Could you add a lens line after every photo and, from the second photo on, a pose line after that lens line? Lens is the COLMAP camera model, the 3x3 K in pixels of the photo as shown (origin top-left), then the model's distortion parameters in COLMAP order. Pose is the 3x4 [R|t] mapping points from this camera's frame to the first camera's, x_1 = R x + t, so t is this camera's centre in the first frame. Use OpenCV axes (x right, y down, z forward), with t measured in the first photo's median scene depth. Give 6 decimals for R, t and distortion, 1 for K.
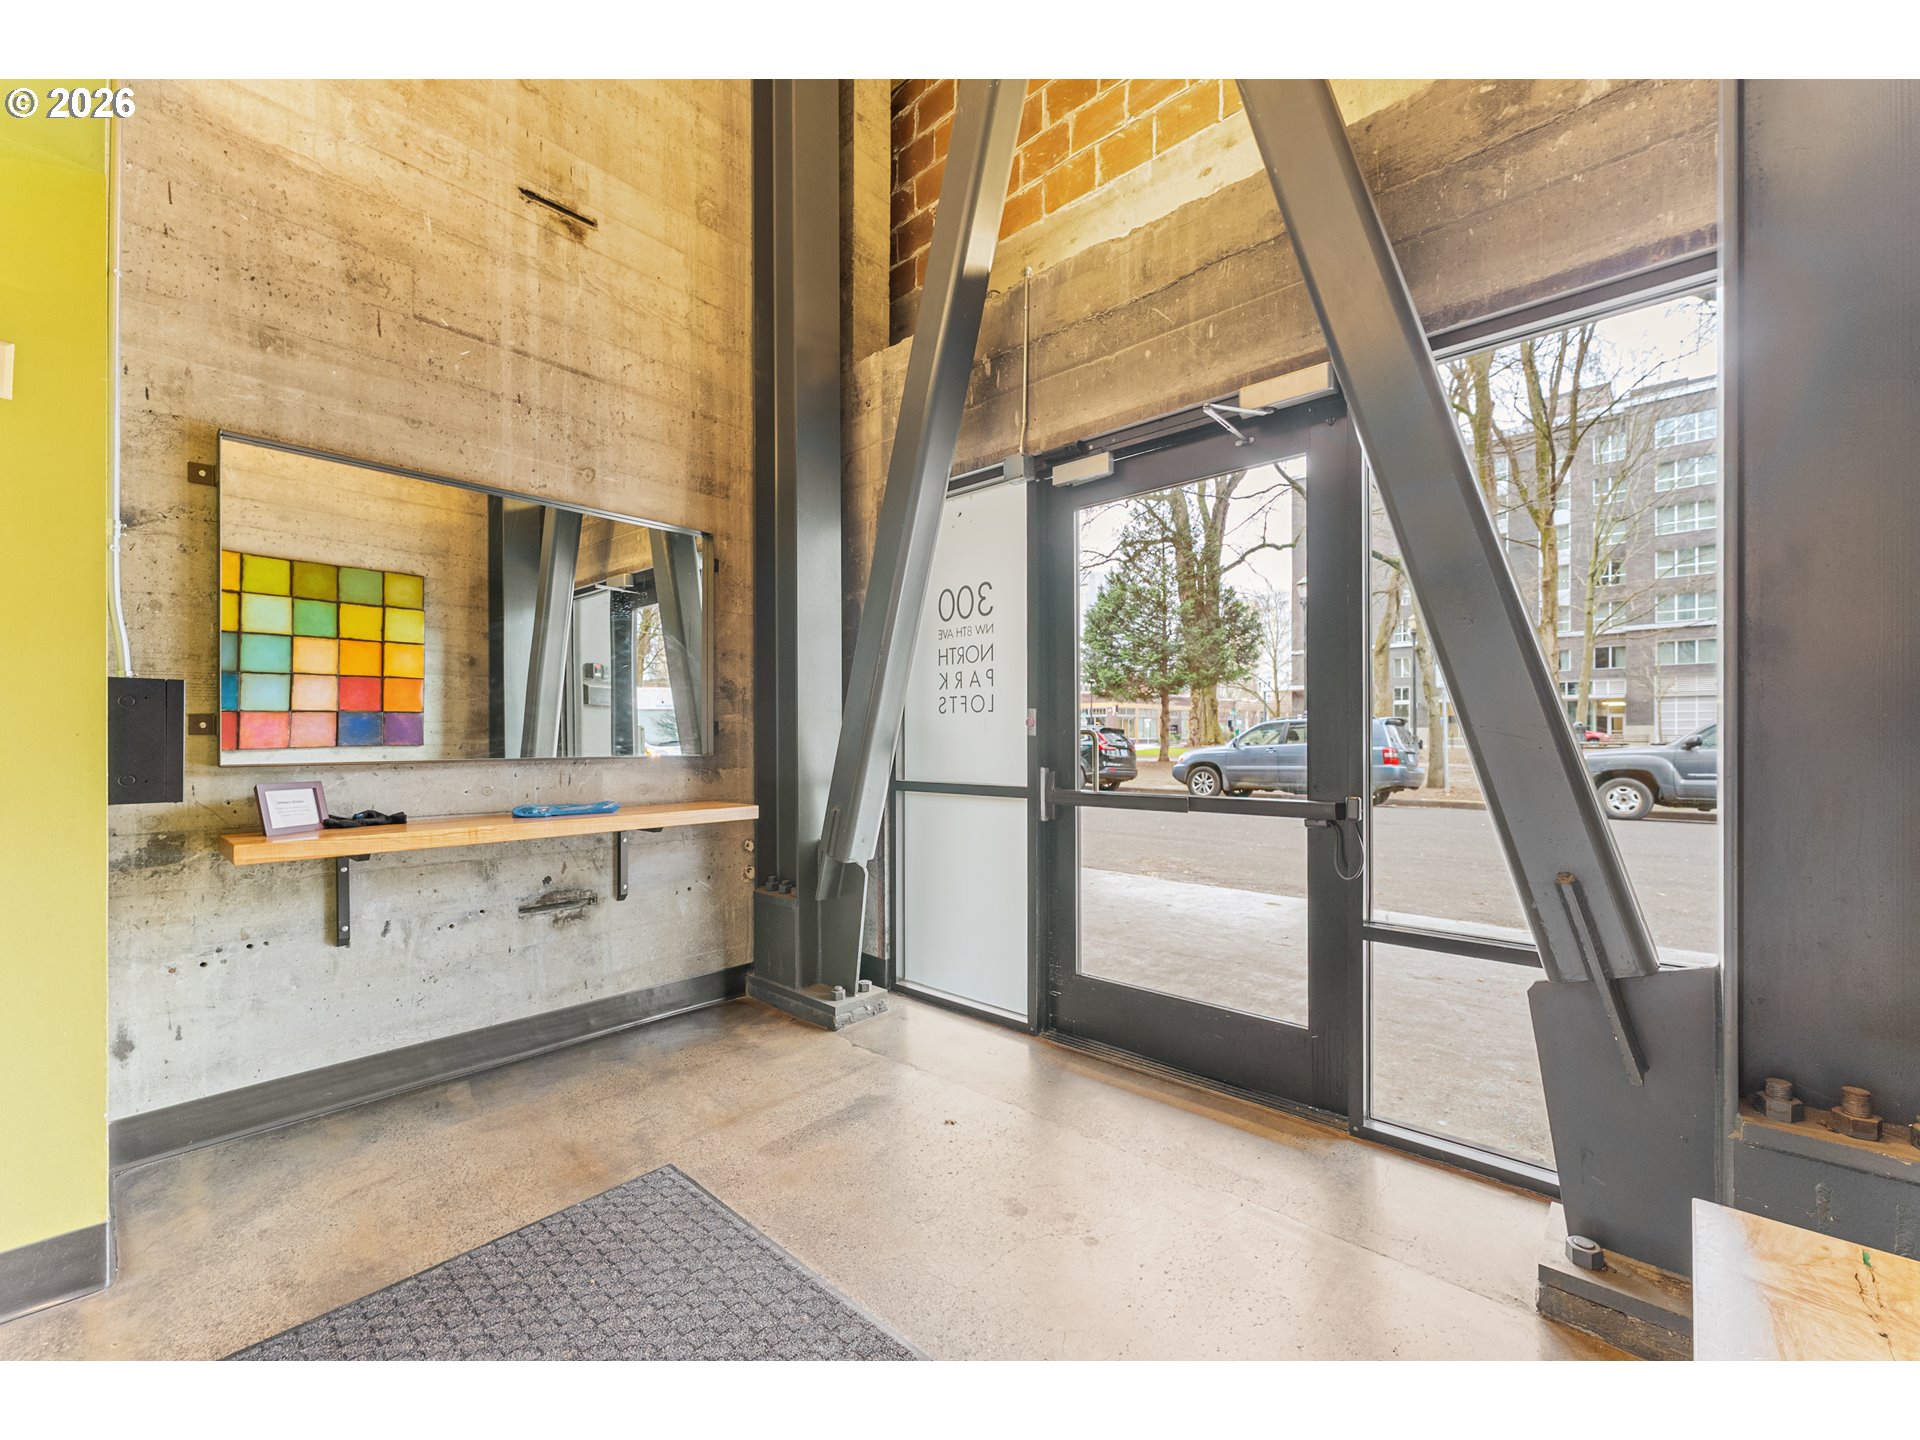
lens RADIAL K [[783.9, 0, 965.7], [0, 783.9, 705.7], [0, 0, 1]] dist [-0.000514, -0.000061]
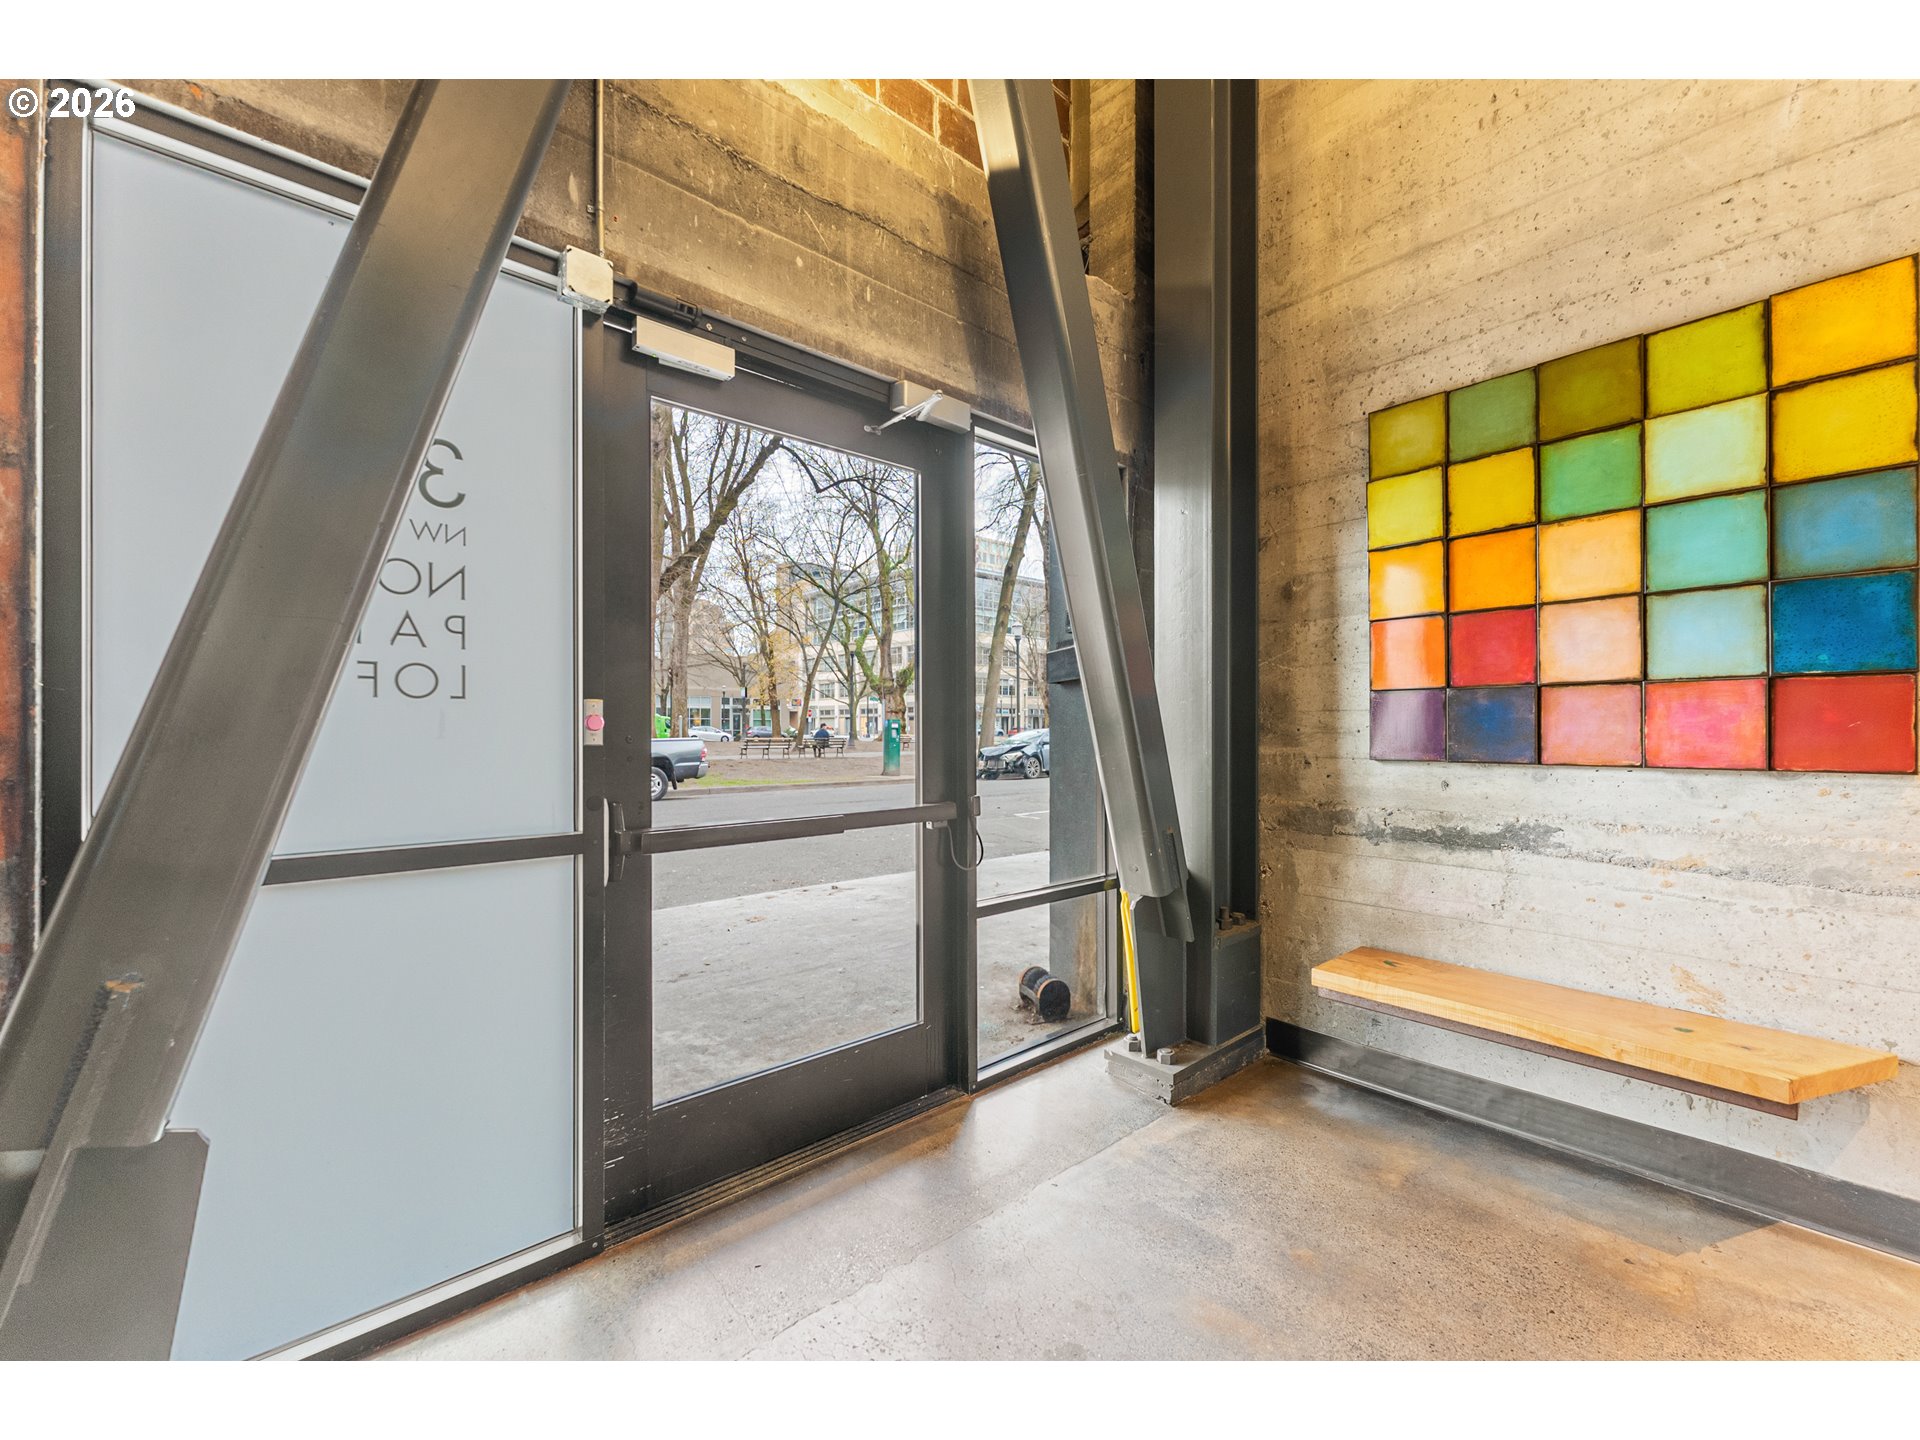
lens RADIAL K [[783.9, 0, 965.7], [0, 783.9, 705.7], [0, 0, 1]] dist [-0.000514, -0.000061]
pose [[0.098919, 0.032570, 0.994562, -0.489660], [-0.040544, 0.998766, -0.028675, 0.014411], [-0.994269, -0.037487, 0.100117, 0.685538]]
